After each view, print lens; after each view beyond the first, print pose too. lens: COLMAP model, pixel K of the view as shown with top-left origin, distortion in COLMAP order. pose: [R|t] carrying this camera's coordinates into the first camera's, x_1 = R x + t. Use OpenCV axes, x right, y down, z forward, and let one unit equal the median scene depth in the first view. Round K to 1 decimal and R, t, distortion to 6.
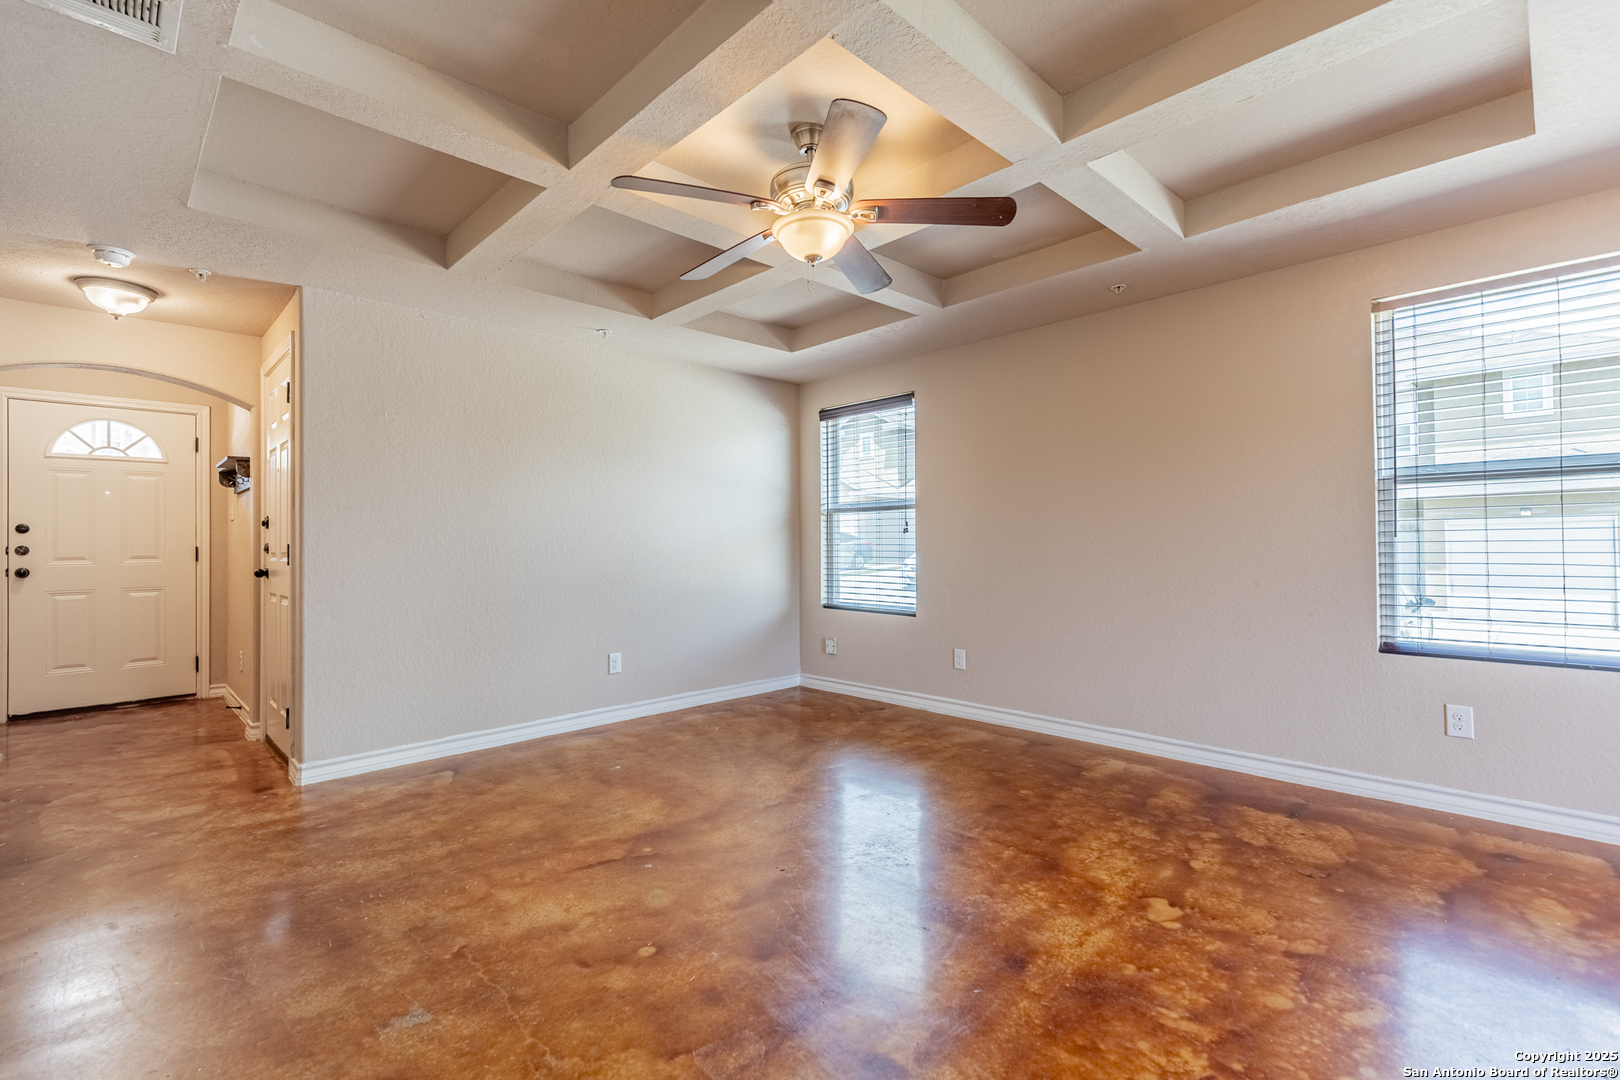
lens RADIAL K [[725.6, 0, 815.5], [0, 725.6, 541.1], [0, 0, 1]] dist [0.006716, -0.000701]
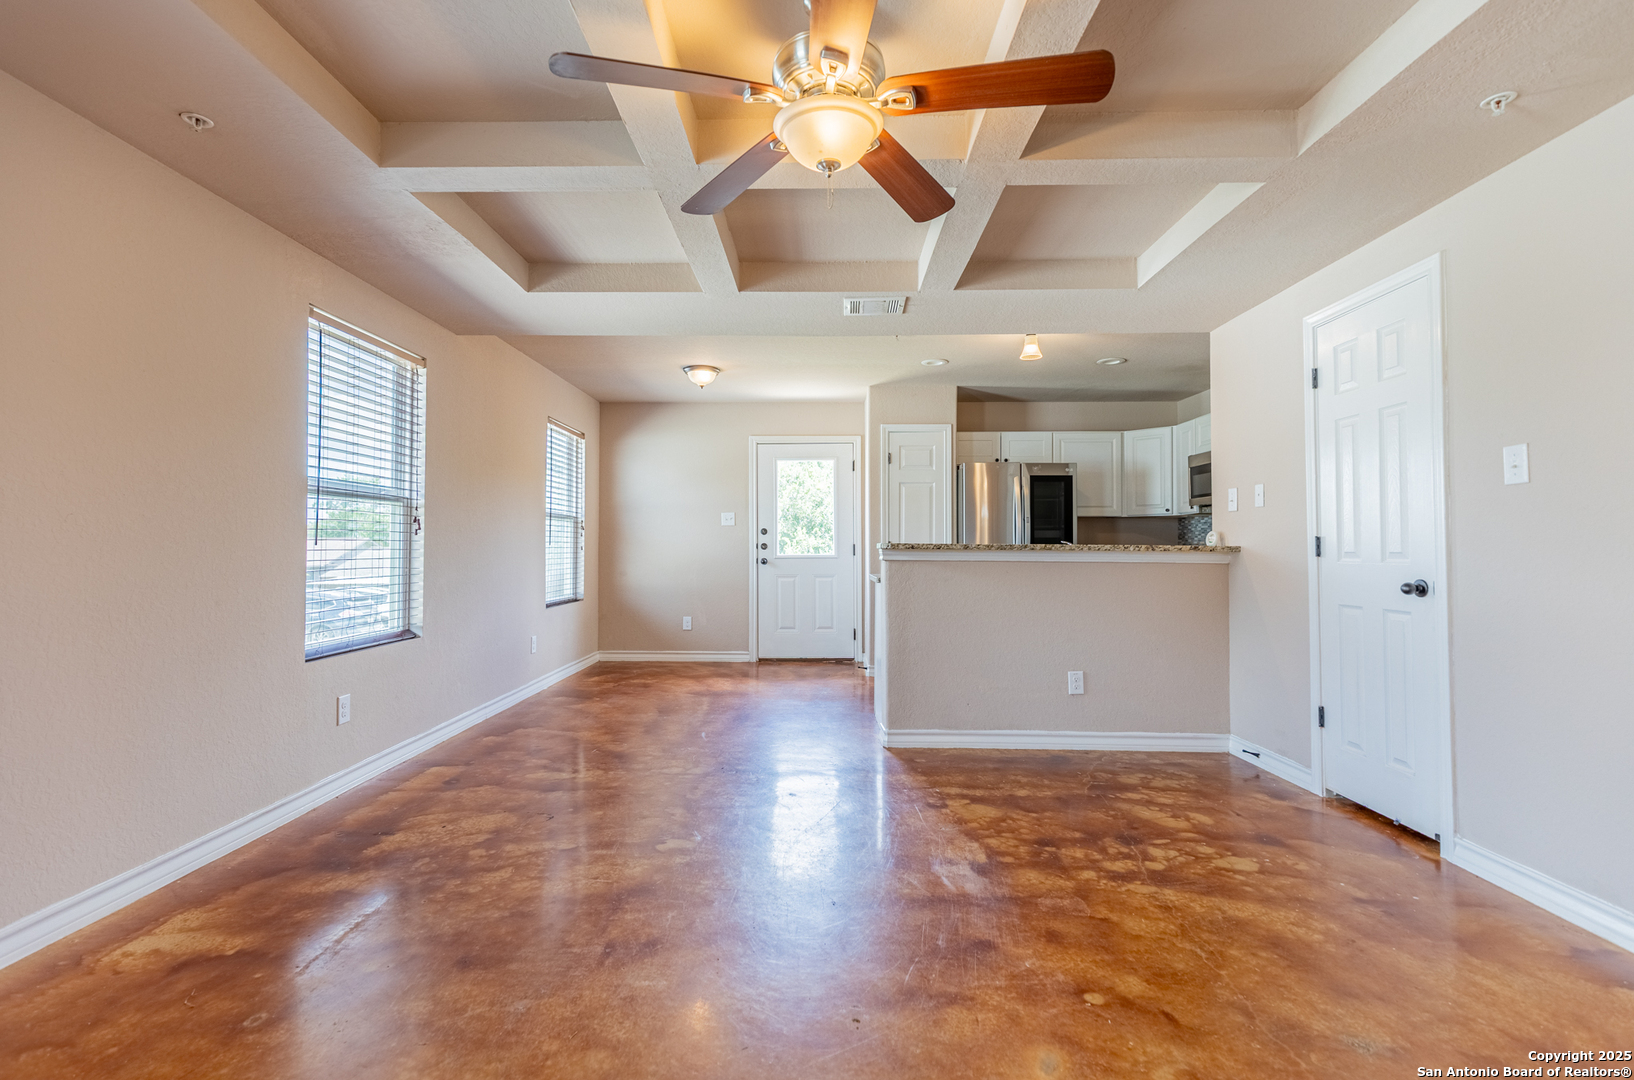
lens RADIAL K [[731.8, 0, 801.8], [0, 731.8, 539.2], [0, 0, 1]] dist [0.006716, -0.000701]
pose [[-0.697285, 0.017616, 0.716578, -0.487859], [0.001948, 0.999741, -0.022681, 0.011759], [-0.716792, -0.014419, -0.697138, 1.449225]]
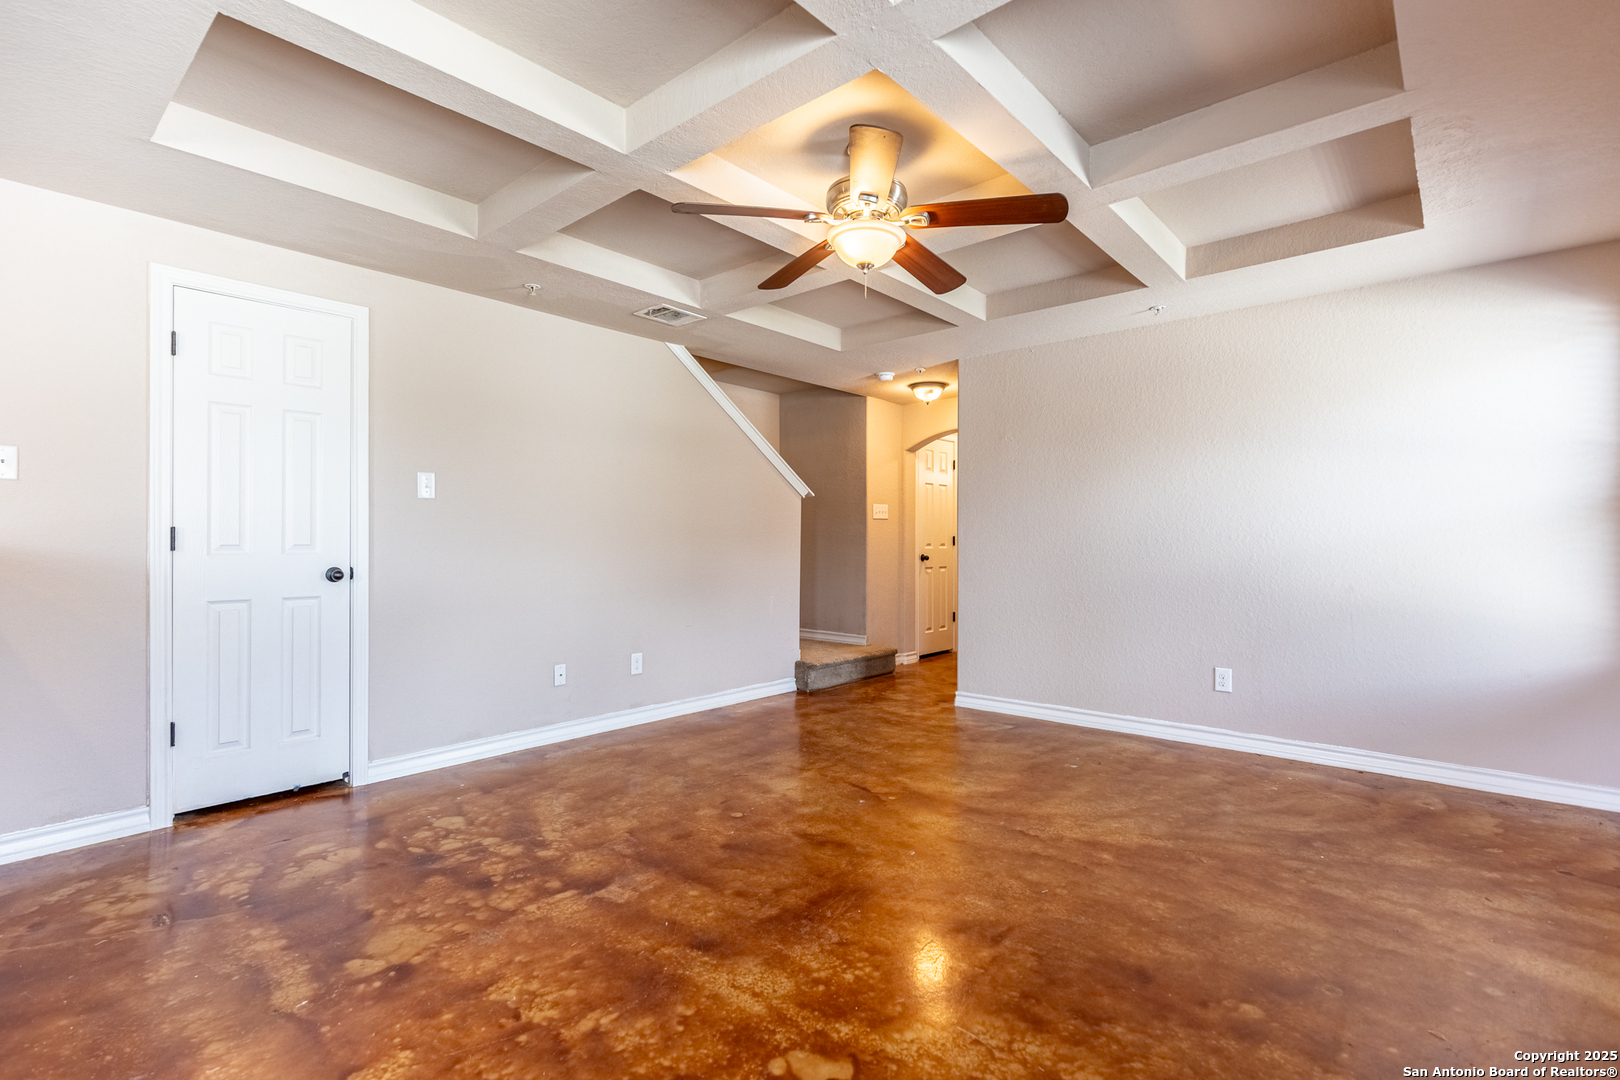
lens RADIAL K [[759.2, 0, 816.0], [0, 759.2, 539.5], [0, 0, 1]] dist [0.001643, -0.002543]
pose [[0.083936, 0.006557, -0.996450, 1.008926], [0.002597, 0.999974, 0.006799, -0.006125], [0.996468, -0.003159, 0.083917, 0.787866]]
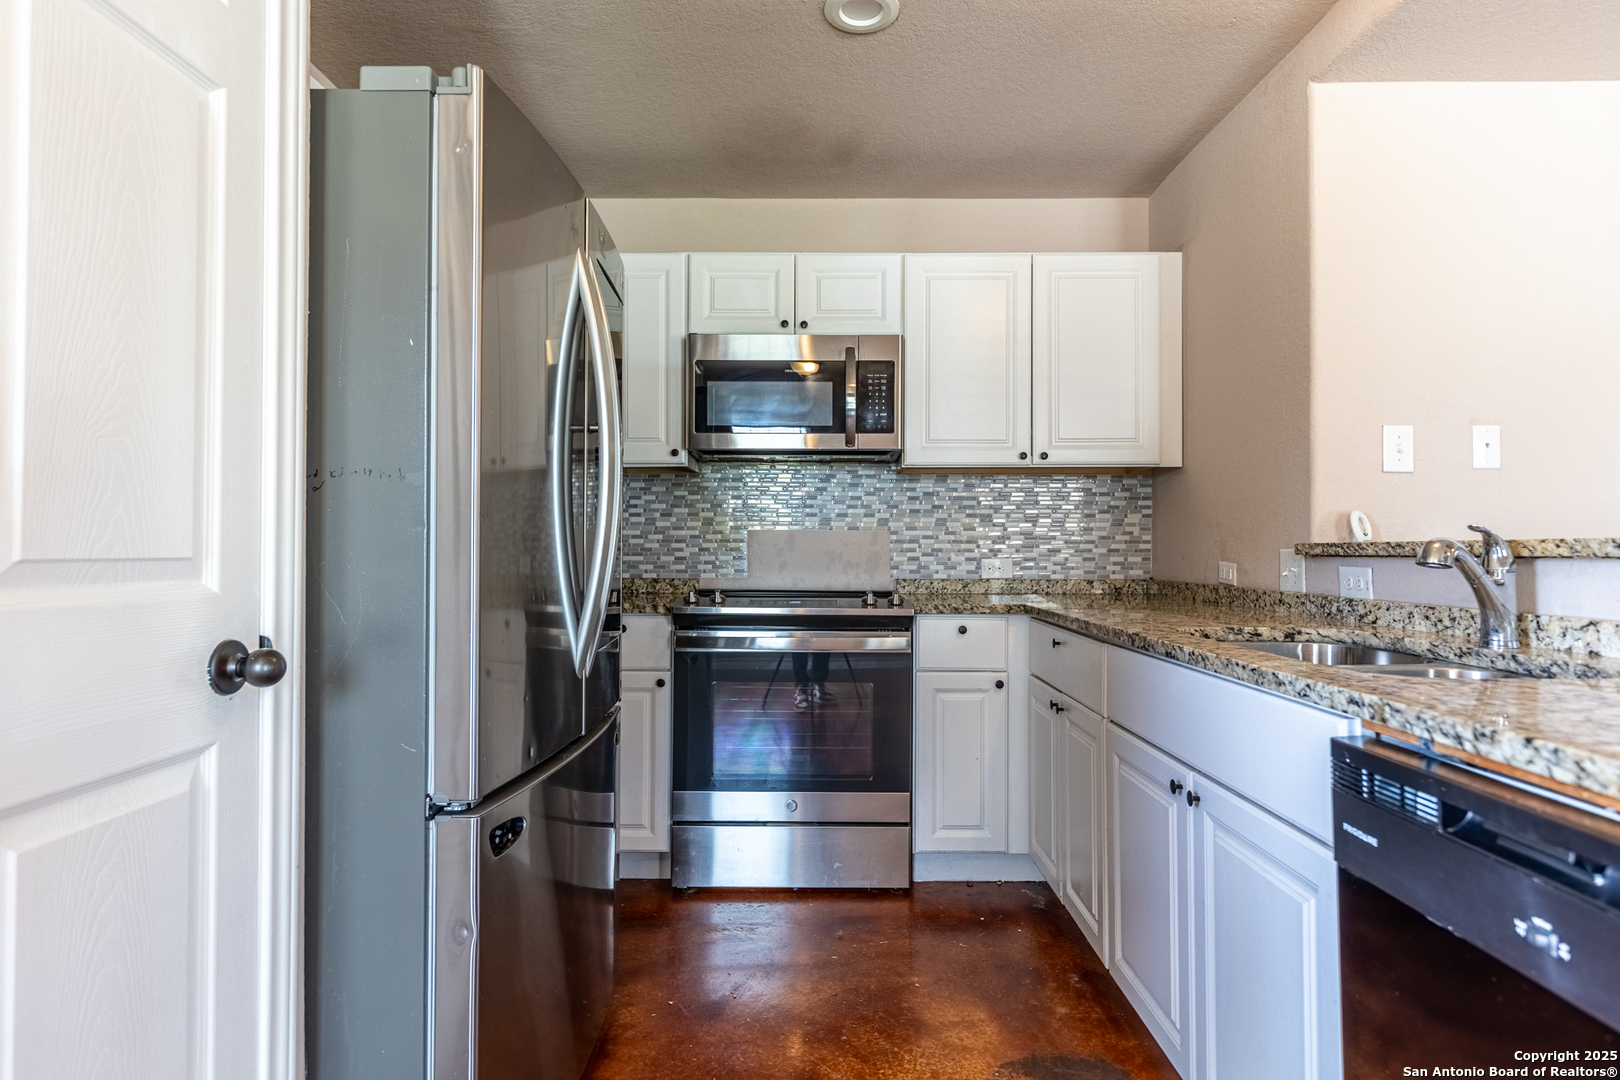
lens RADIAL K [[877.2, 0, 817.0], [0, 877.2, 532.4], [0, 0, 1]] dist [0.010381, -0.000354]
pose [[-0.698954, -0.001770, -0.715164, 1.044805], [0.009877, 0.999878, -0.012128, -0.012430], [0.715098, -0.015541, -0.698851, -0.062452]]
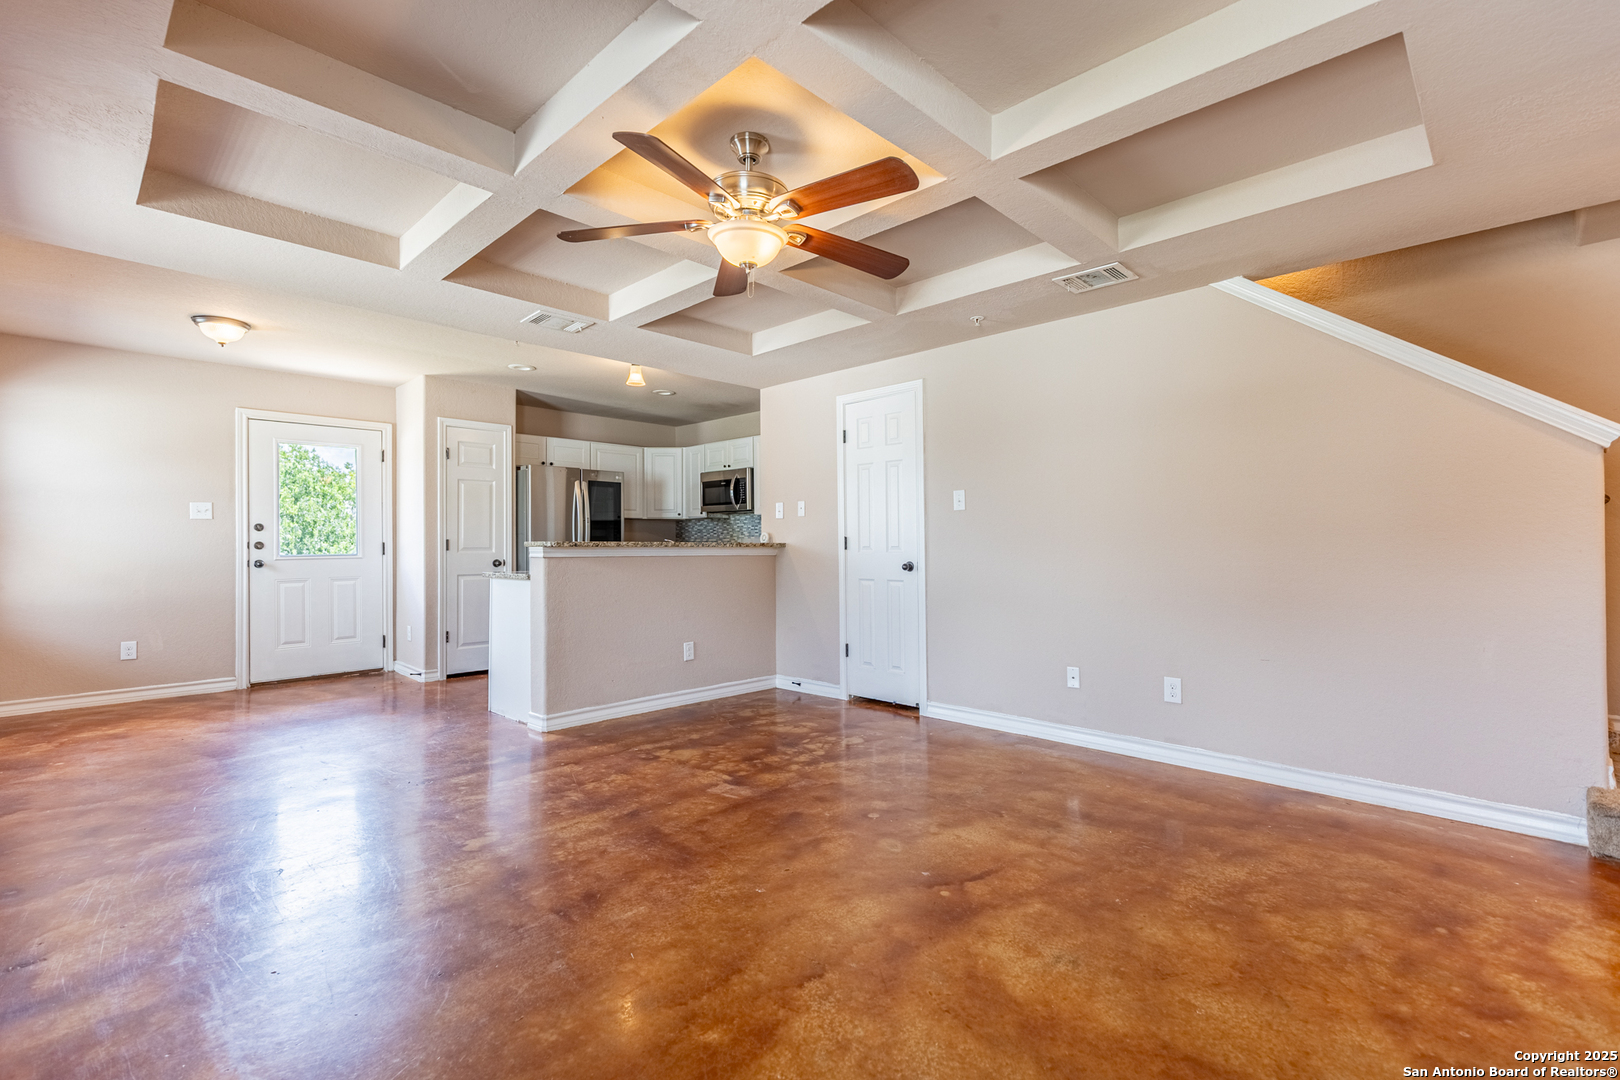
lens RADIAL K [[725.6, 0, 811.7], [0, 725.6, 539.0], [0, 0, 1]] dist [0.006716, -0.000701]
pose [[-0.999563, 0.015224, -0.025321, -0.057691], [0.015536, 0.999805, -0.012153, 0.009467], [0.025131, -0.012542, -0.999605, 1.903496]]
